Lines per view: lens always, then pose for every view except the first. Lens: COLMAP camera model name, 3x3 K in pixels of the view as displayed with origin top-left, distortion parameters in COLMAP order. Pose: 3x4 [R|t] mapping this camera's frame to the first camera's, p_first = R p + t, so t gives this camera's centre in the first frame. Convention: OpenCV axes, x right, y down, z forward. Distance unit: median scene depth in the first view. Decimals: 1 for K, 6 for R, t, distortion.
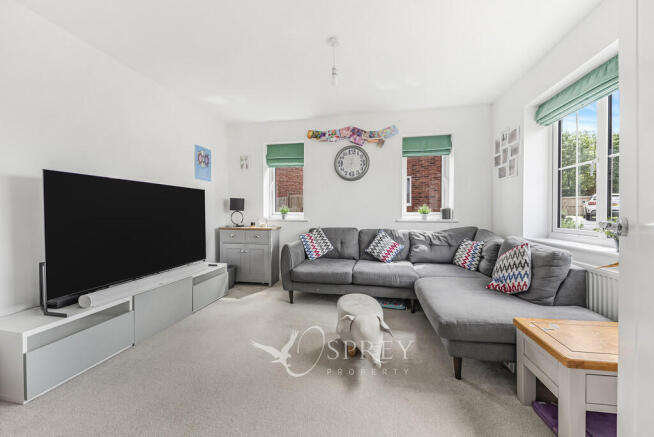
lens RADIAL K [[245.9, 0, 325.4], [0, 245.9, 214.2], [0, 0, 1]] dist [0.001939, 0.000061]
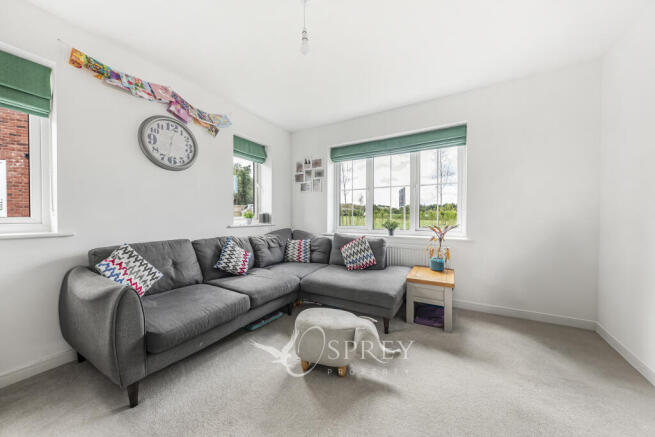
lens RADIAL K [[228.3, 0, 327.0], [0, 228.3, 218.8], [0, 0, 1]] dist [-0.001125, -0.000312]
pose [[0.304204, -0.010402, 0.952550, -0.378318], [0.009103, 0.999926, 0.008012, -0.003516], [-0.952564, 0.006234, 0.304276, 0.424726]]
